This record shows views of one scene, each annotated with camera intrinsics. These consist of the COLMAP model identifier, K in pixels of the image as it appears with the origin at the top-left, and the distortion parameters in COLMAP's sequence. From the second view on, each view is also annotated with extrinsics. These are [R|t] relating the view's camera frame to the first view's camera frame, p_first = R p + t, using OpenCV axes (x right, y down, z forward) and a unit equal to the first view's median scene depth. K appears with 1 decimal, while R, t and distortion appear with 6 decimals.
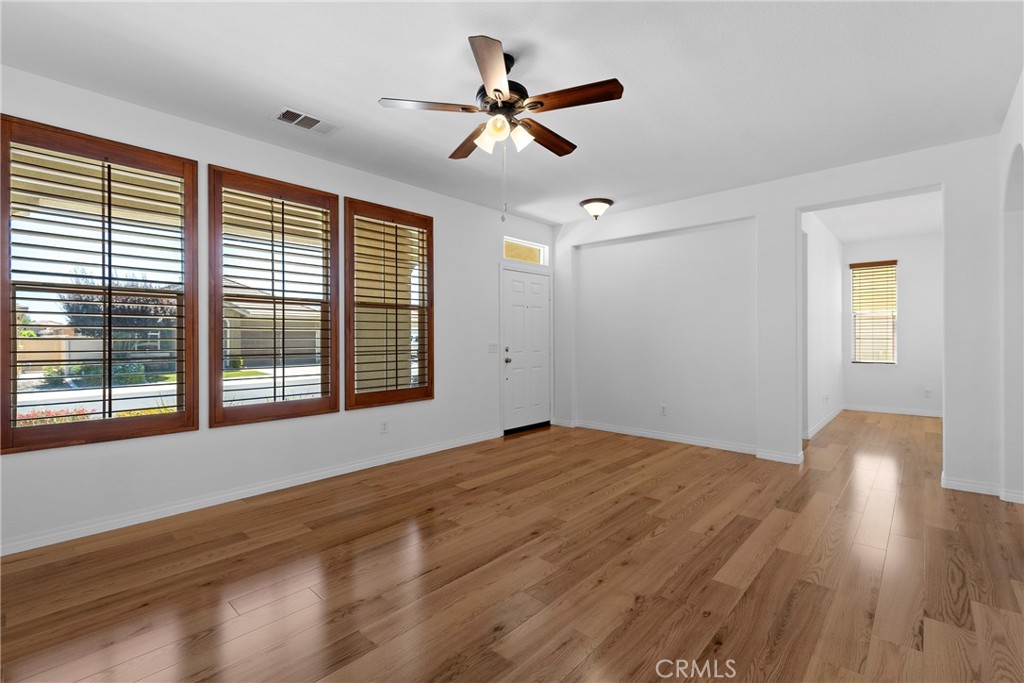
lens RADIAL K [[454.7, 0, 512.0], [0, 454.7, 341.5], [0, 0, 1]] dist [0.000763, 0.000057]
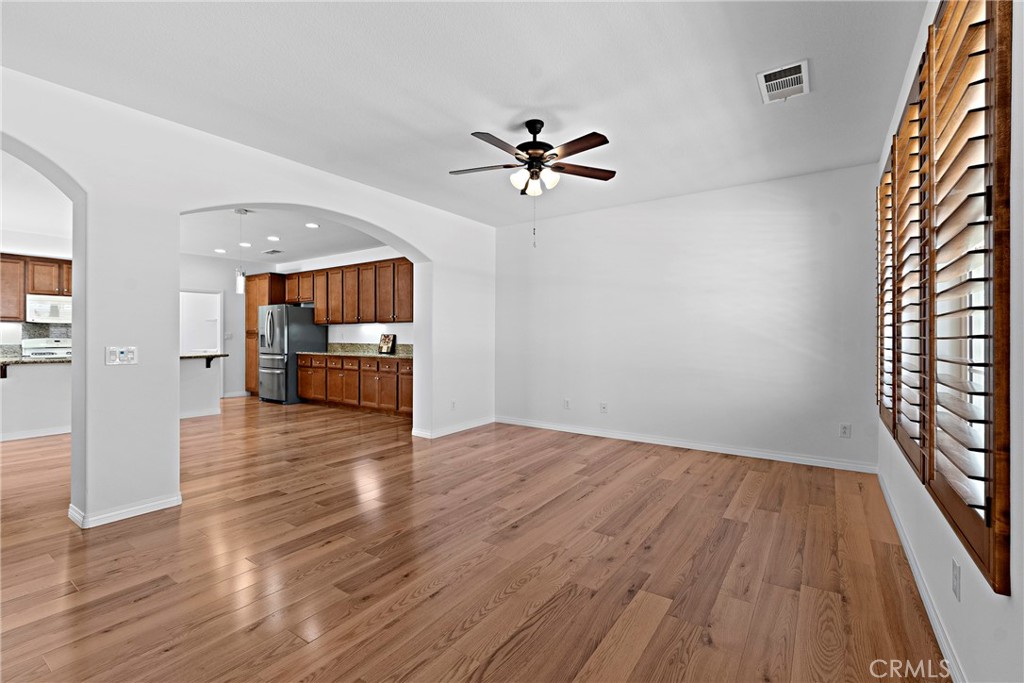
lens RADIAL K [[454.7, 0, 512.0], [0, 454.7, 341.5], [0, 0, 1]] dist [0.000763, 0.000057]
pose [[-0.991789, 0.004054, -0.127820, 0.183222], [0.001583, 0.999810, 0.019428, -0.017267], [0.127874, 0.019066, -0.991607, 1.980125]]
